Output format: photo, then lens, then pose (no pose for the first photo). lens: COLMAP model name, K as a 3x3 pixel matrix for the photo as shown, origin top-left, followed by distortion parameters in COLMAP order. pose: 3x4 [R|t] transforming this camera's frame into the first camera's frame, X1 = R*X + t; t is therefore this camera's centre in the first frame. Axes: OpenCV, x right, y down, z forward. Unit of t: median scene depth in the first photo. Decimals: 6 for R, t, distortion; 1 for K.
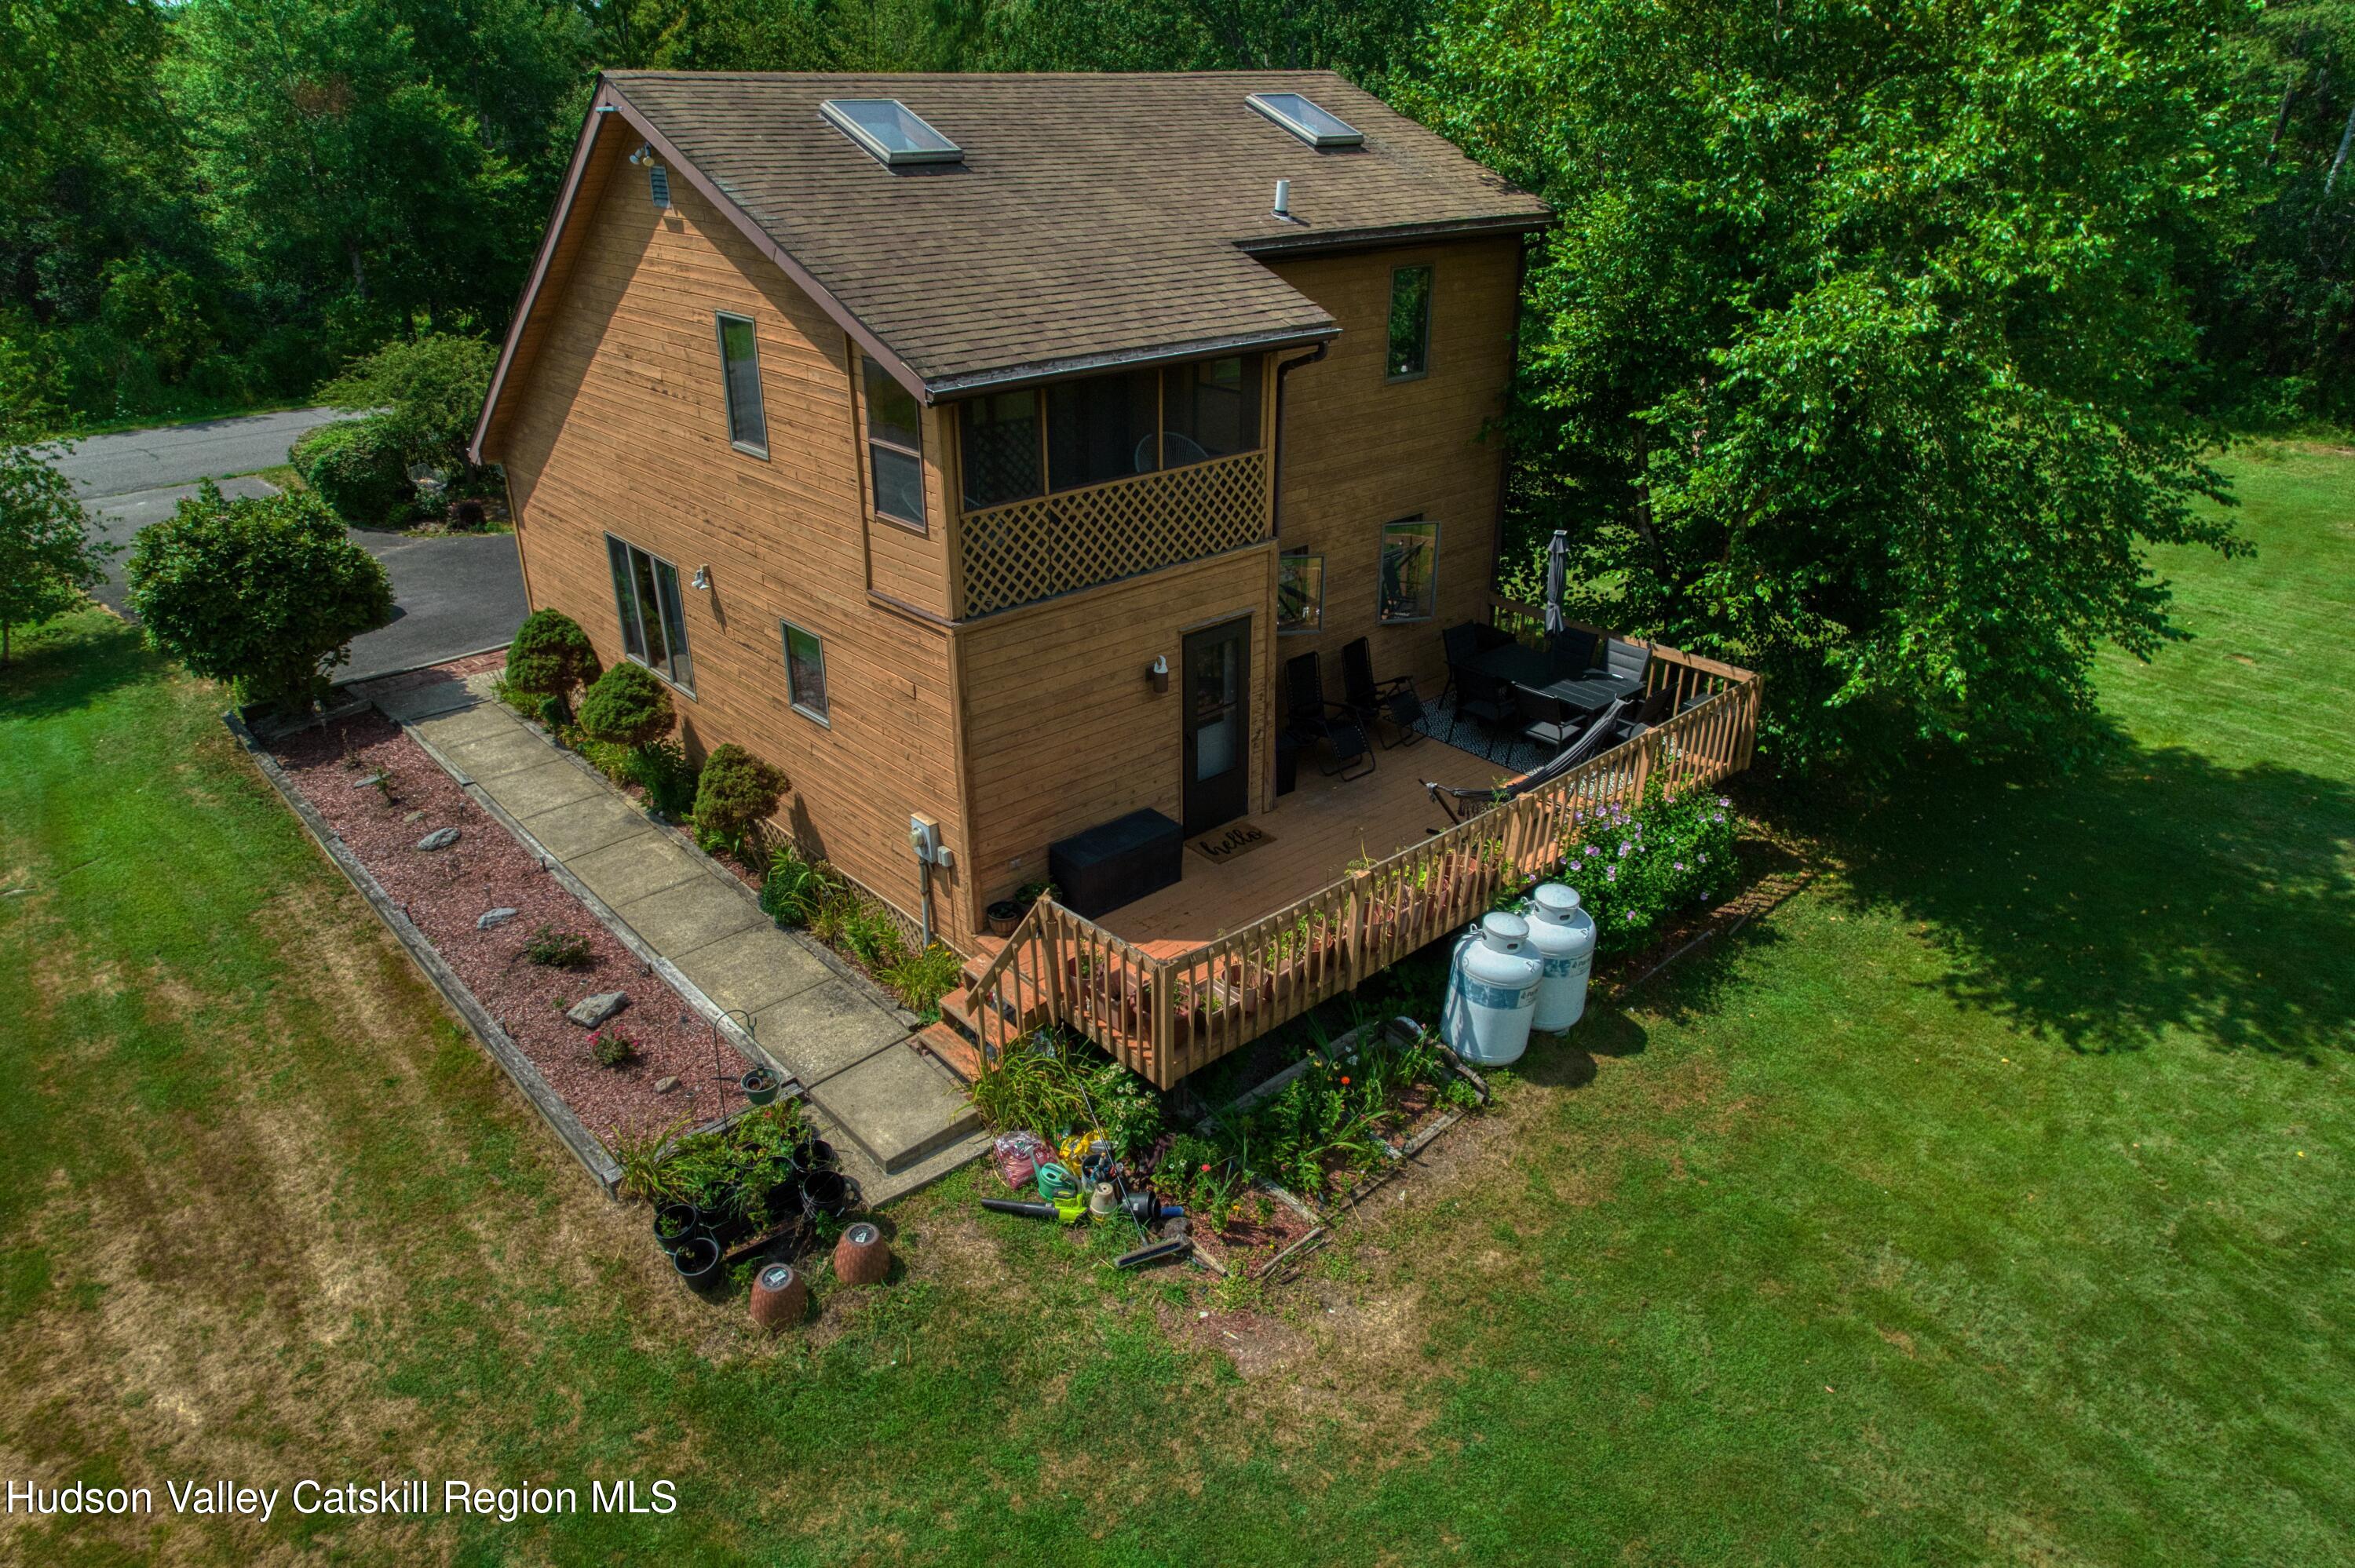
lens RADIAL K [[1410.1, 0, 1190.6], [0, 1410.1, 798.6], [0, 0, 1]] dist [-0.055608, 0.033268]
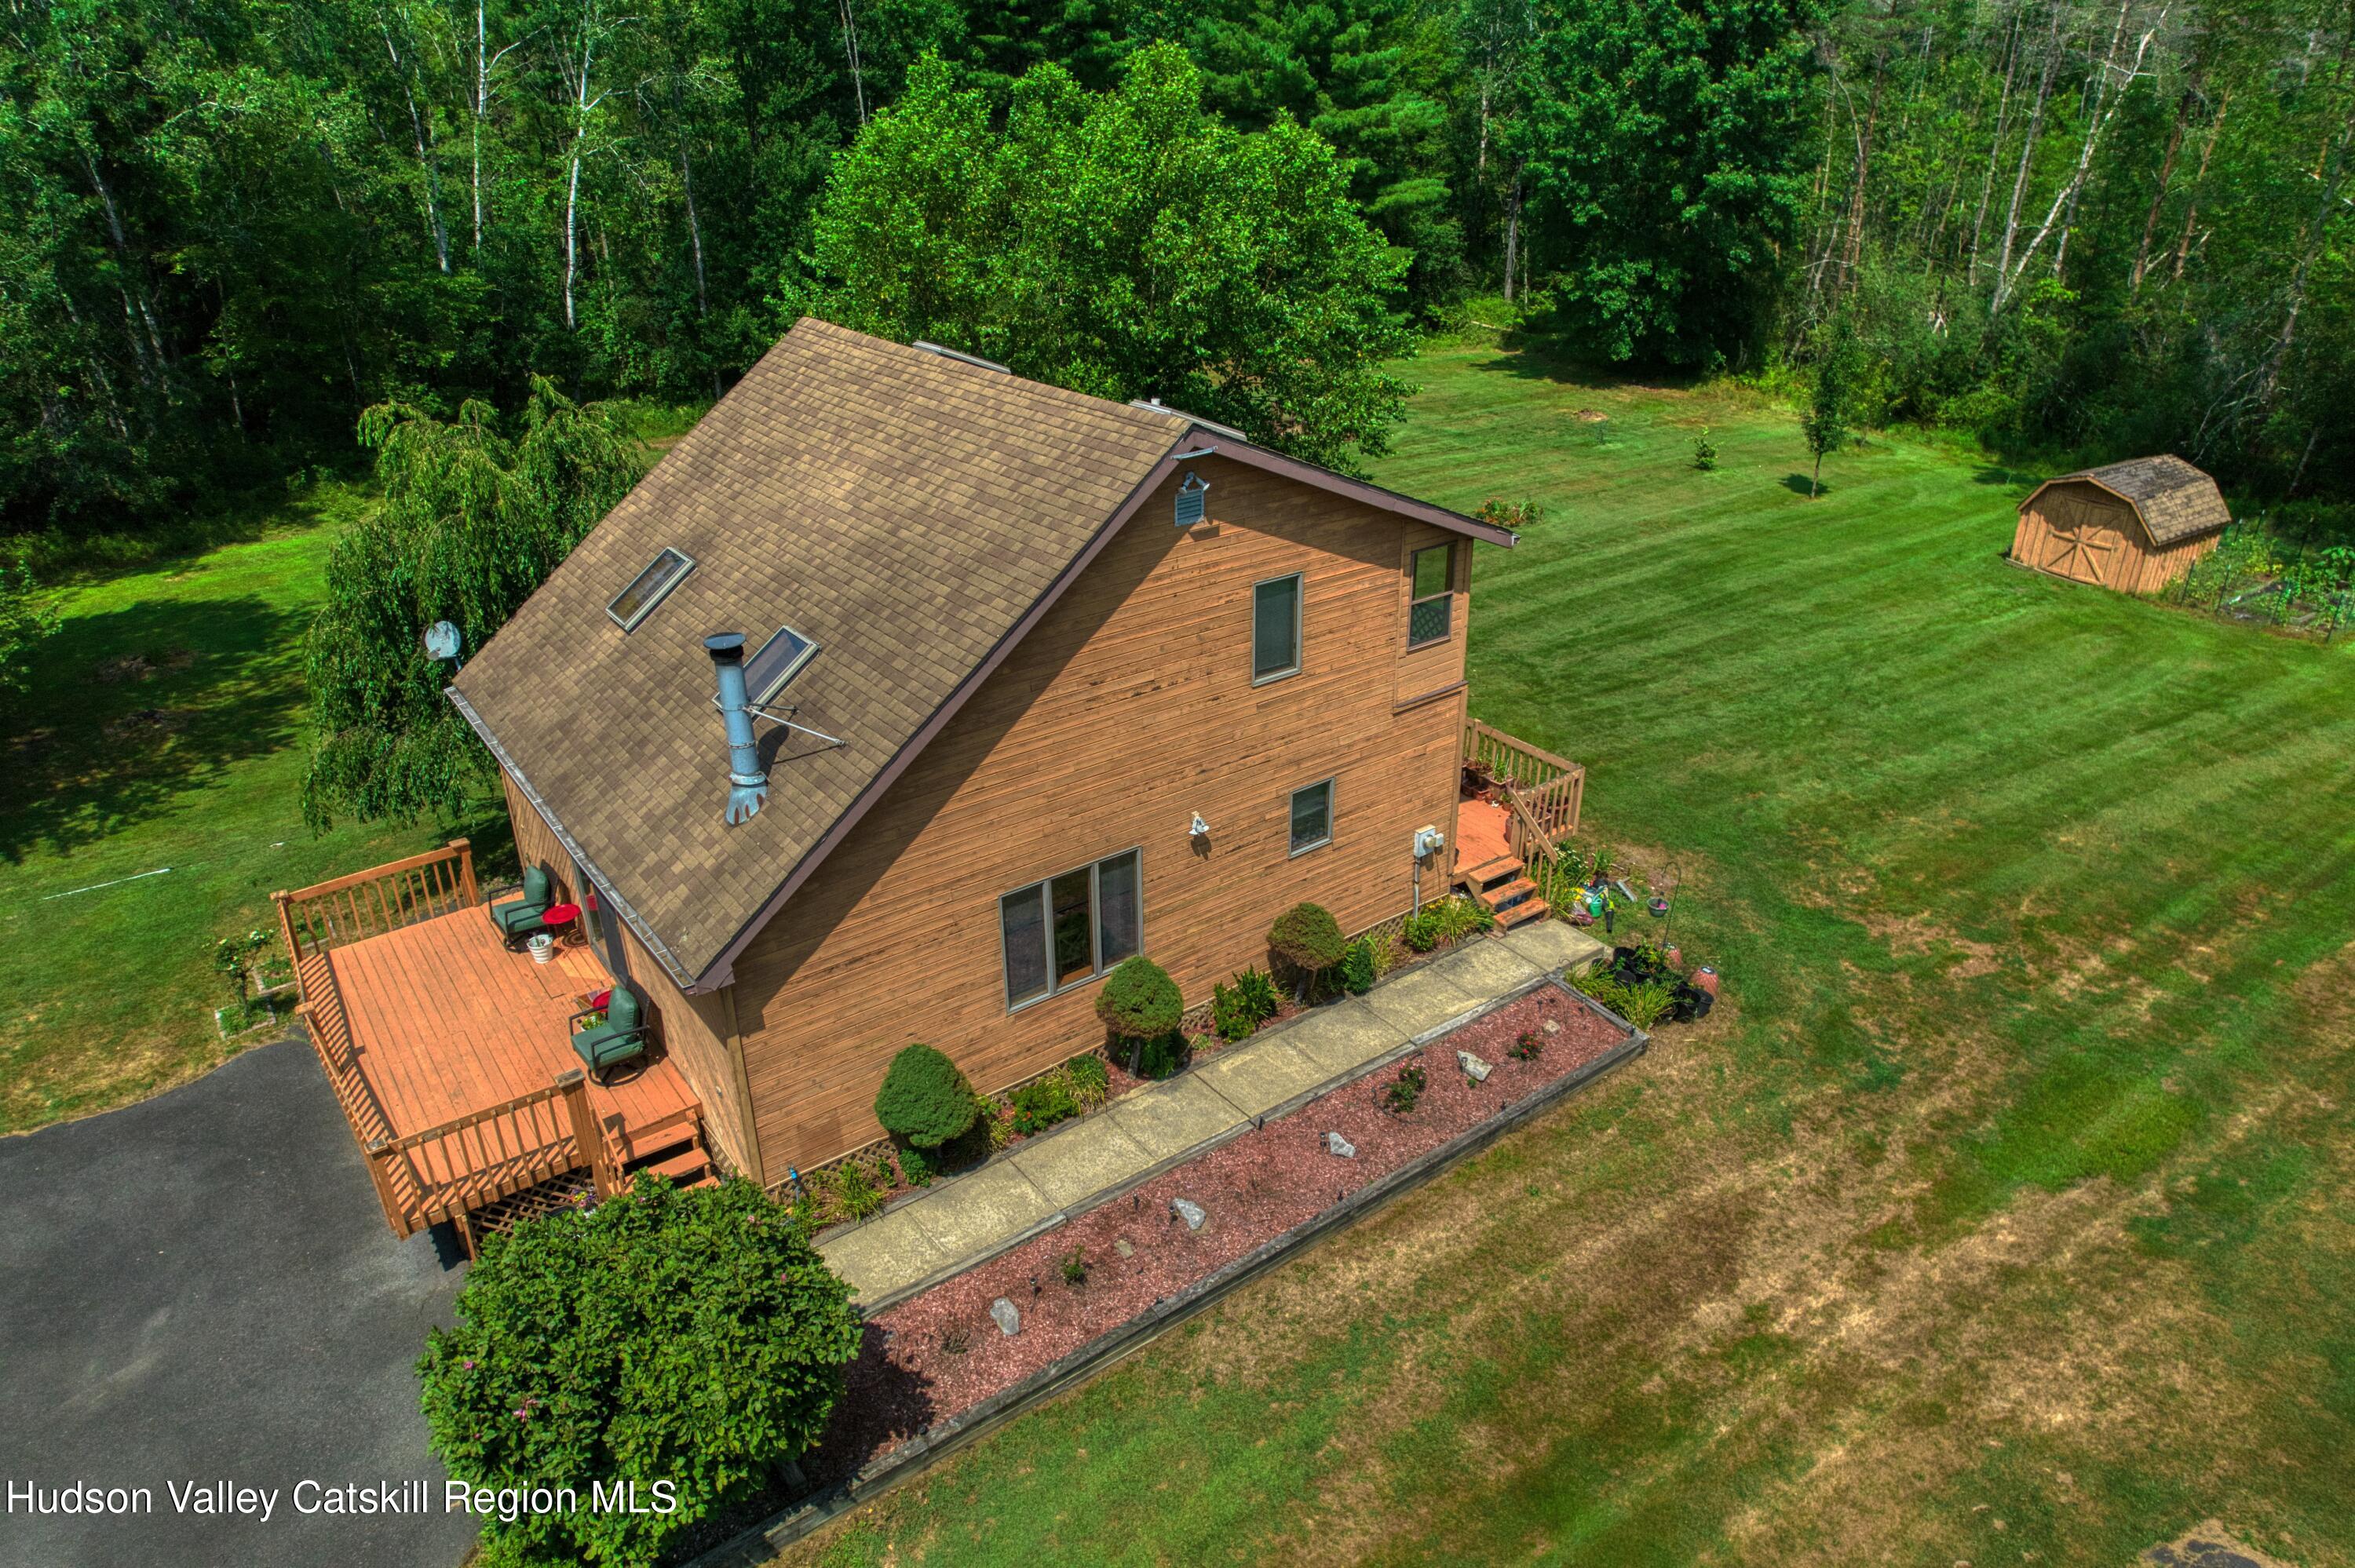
lens RADIAL K [[1410.1, 0, 1164.4], [0, 1410.1, 774.3], [0, 0, 1]] dist [-0.055608, 0.033268]
pose [[0.142182, -0.438552, 0.887387, -1.549189], [0.465161, 0.820940, 0.331183, -0.667070], [-0.873733, 0.365689, 0.320720, 0.734977]]
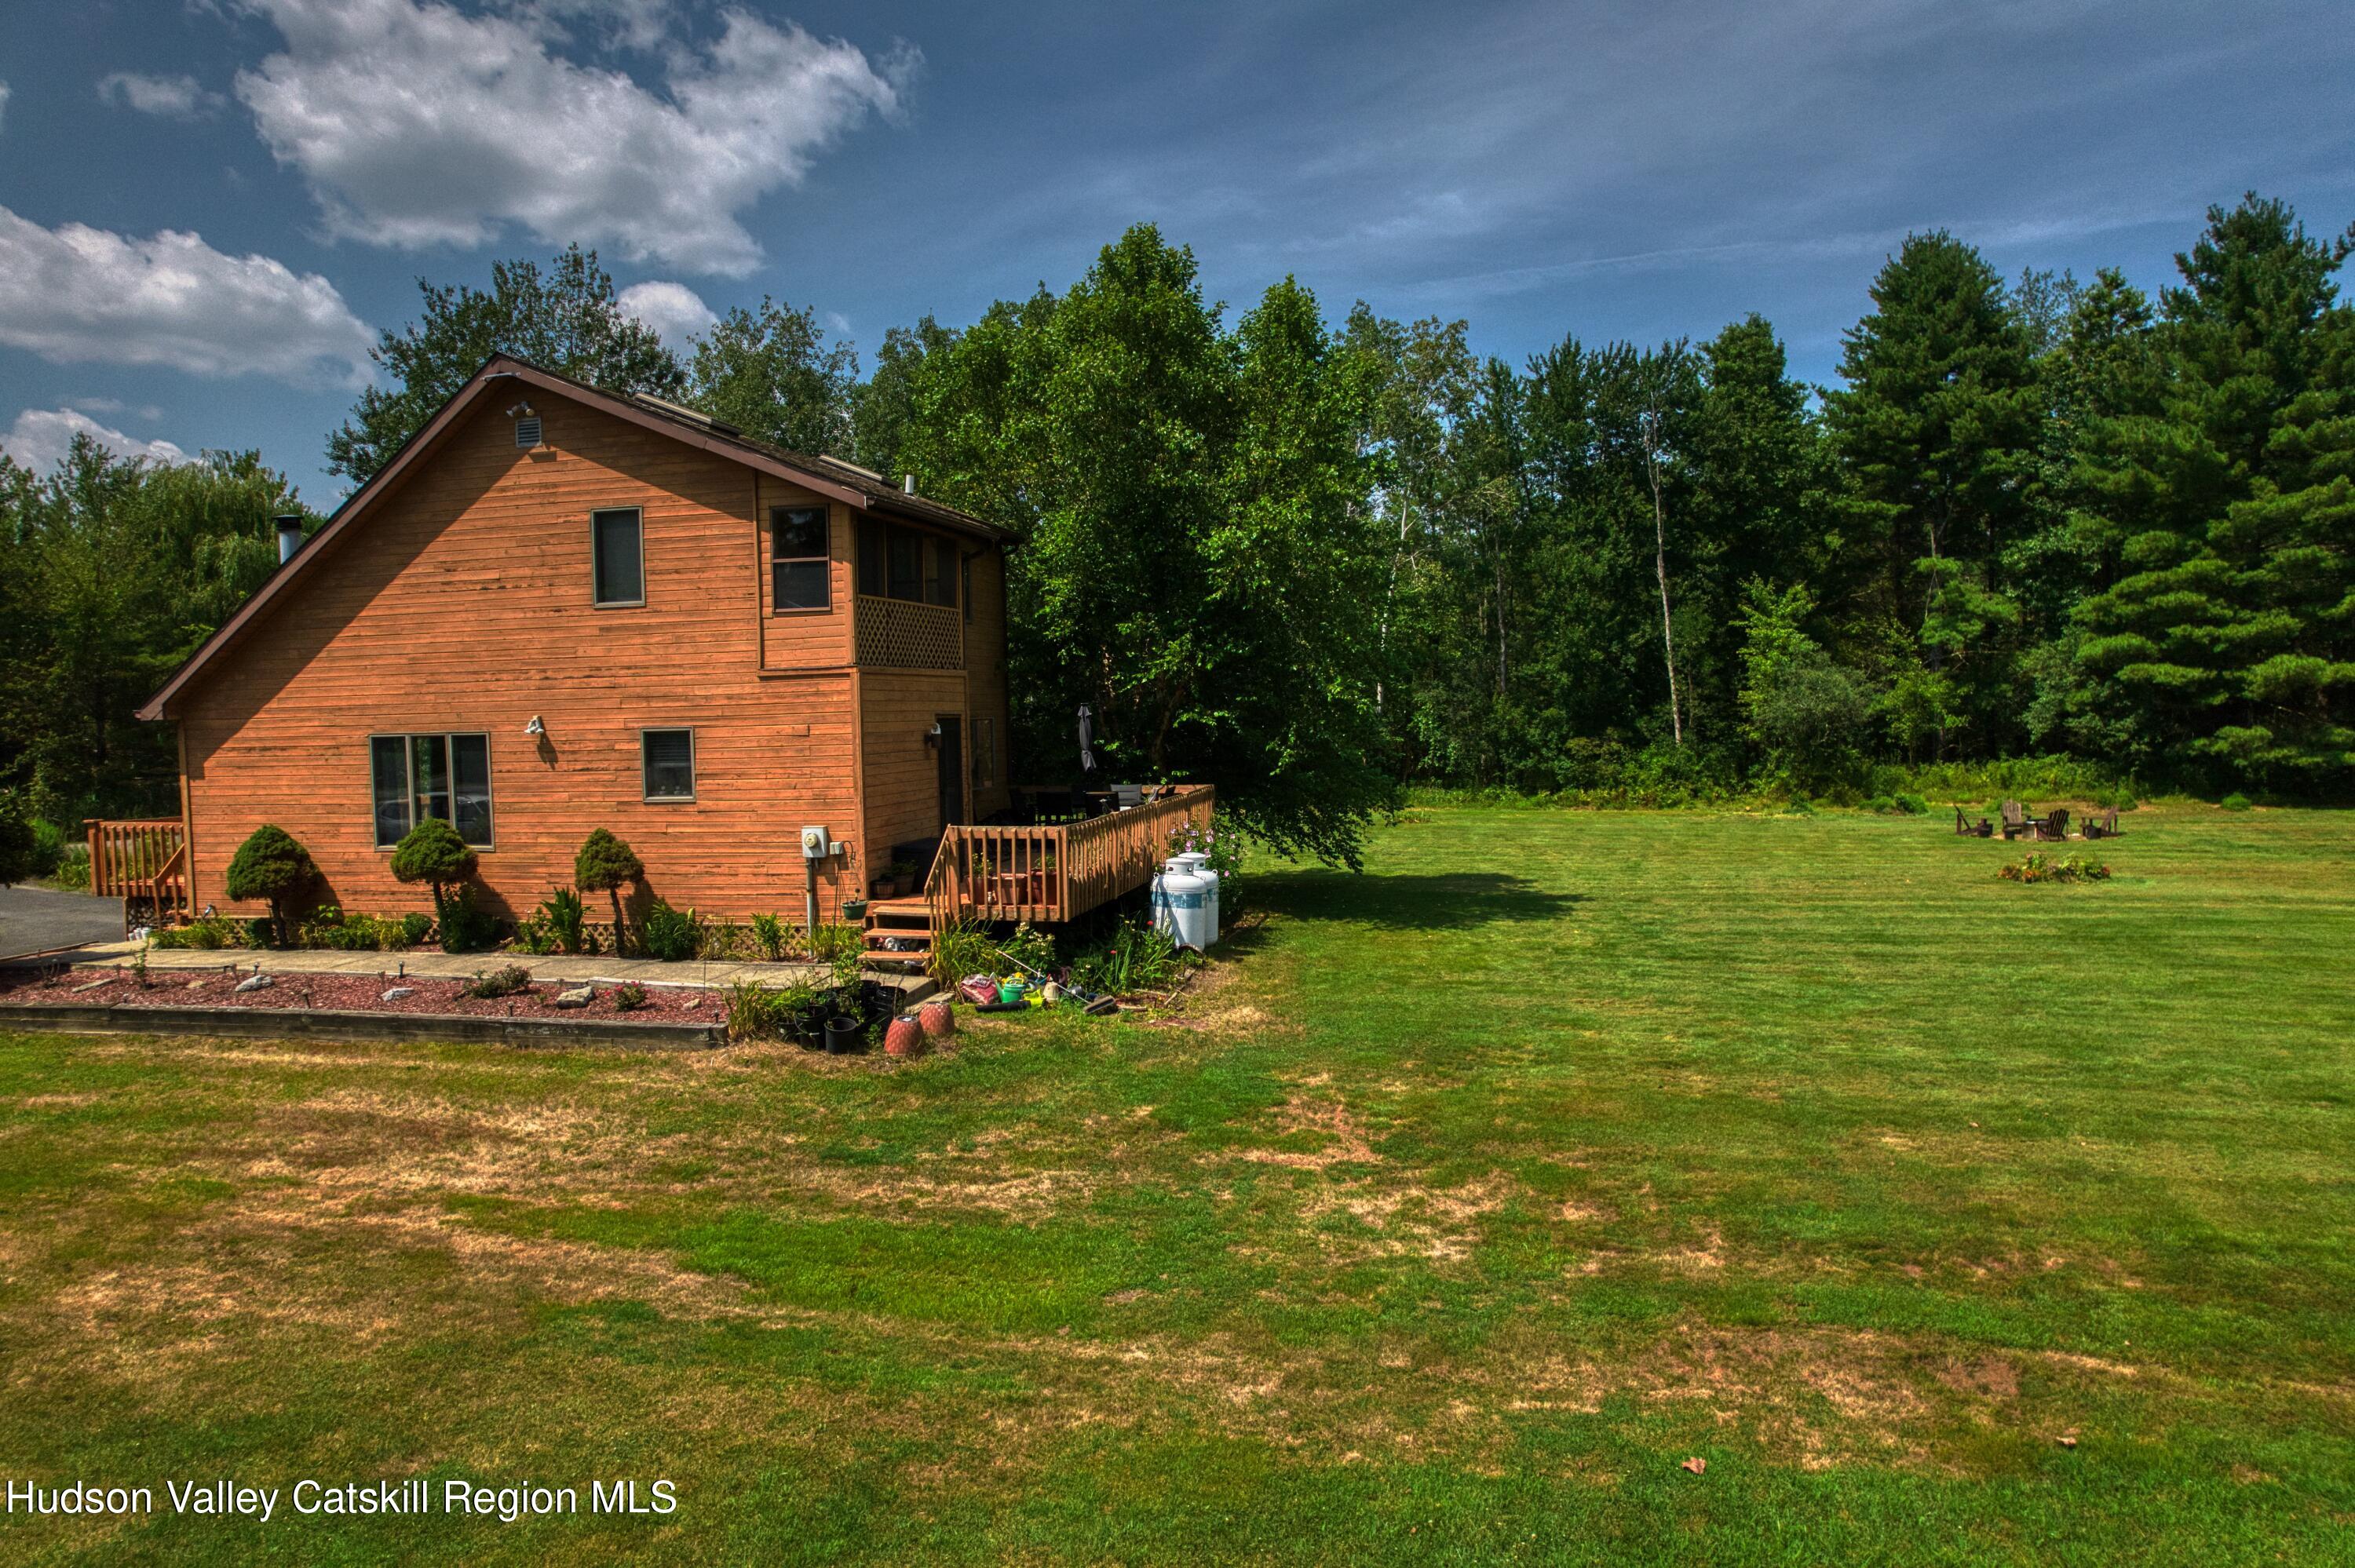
lens RADIAL K [[1410.1, 0, 1194.8], [0, 1410.1, 821.7], [0, 0, 1]] dist [-0.055608, 0.033268]
pose [[0.816506, -0.075596, 0.572366, -0.674870], [0.284463, 0.915376, -0.284900, 0.510370], [-0.502393, 0.395439, 0.768914, -0.255757]]
